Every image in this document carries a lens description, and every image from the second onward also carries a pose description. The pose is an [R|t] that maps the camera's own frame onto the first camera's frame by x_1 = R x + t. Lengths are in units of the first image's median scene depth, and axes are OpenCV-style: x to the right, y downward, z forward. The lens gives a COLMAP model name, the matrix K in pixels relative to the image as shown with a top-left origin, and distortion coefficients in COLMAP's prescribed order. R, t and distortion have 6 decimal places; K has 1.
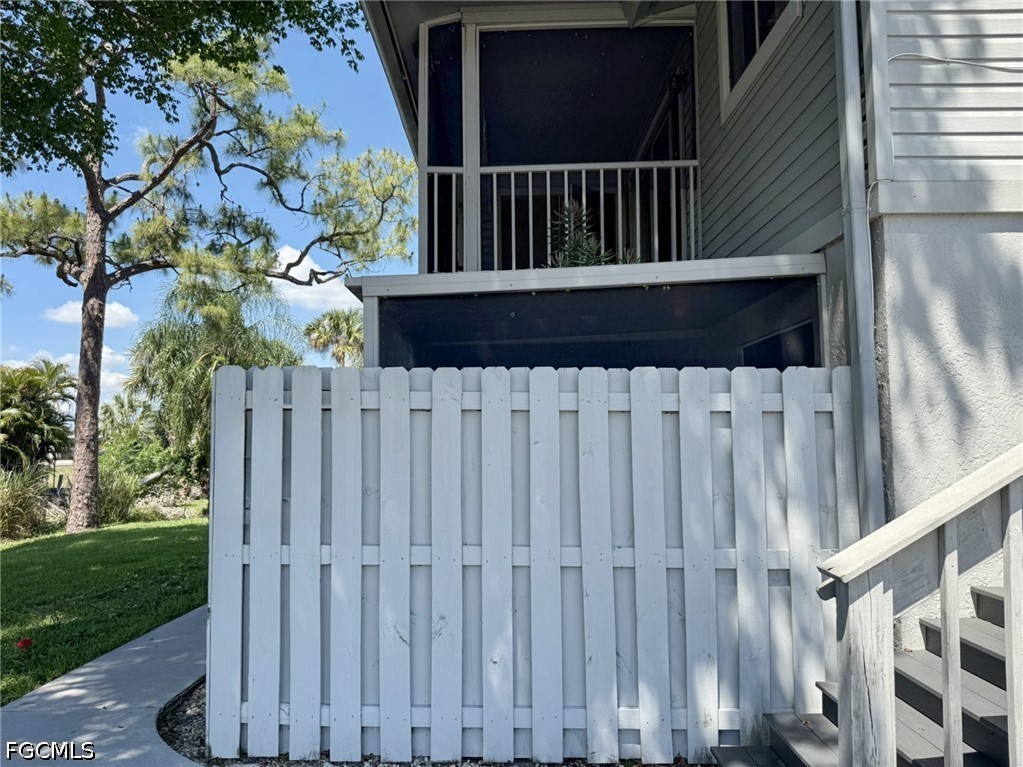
lens RADIAL K [[722.1, 0, 501.9], [0, 722.1, 390.7], [0, 0, 1]] dist [0.064233, -0.081810]
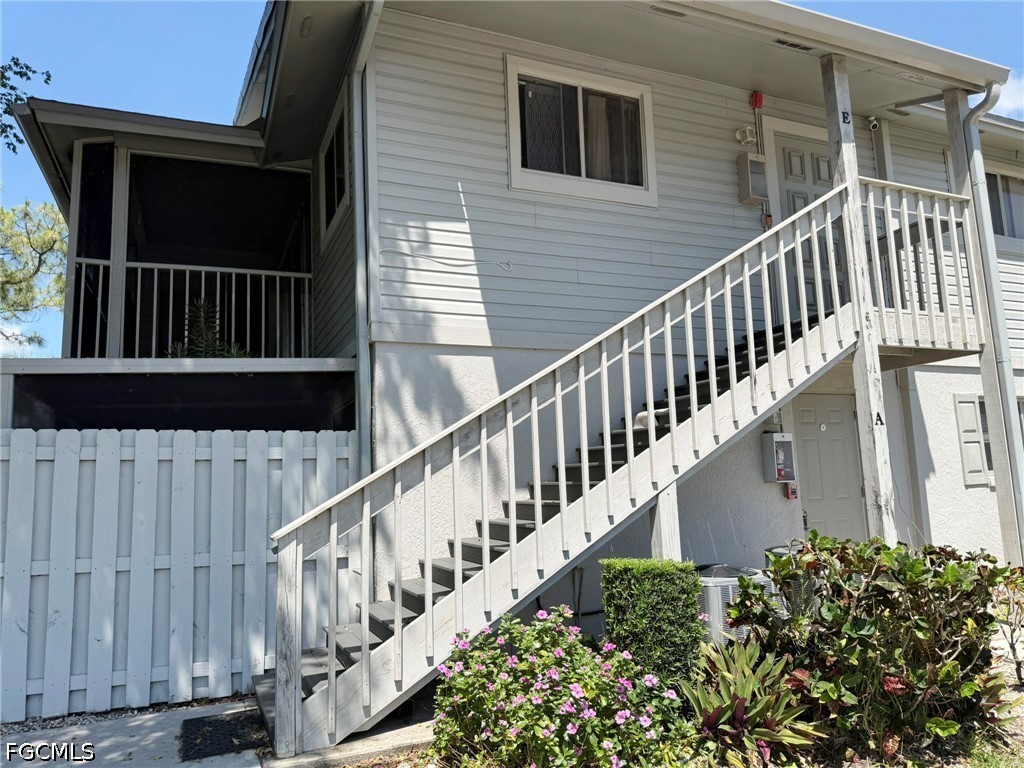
lens RADIAL K [[722.8, 0, 512.9], [0, 722.8, 386.5], [0, 0, 1]] dist [0.064233, -0.081810]
pose [[0.916620, 0.030980, 0.398557, 0.127727], [0.002328, 0.996562, -0.082817, 0.003678], [-0.399753, 0.076840, 0.913397, -0.561257]]
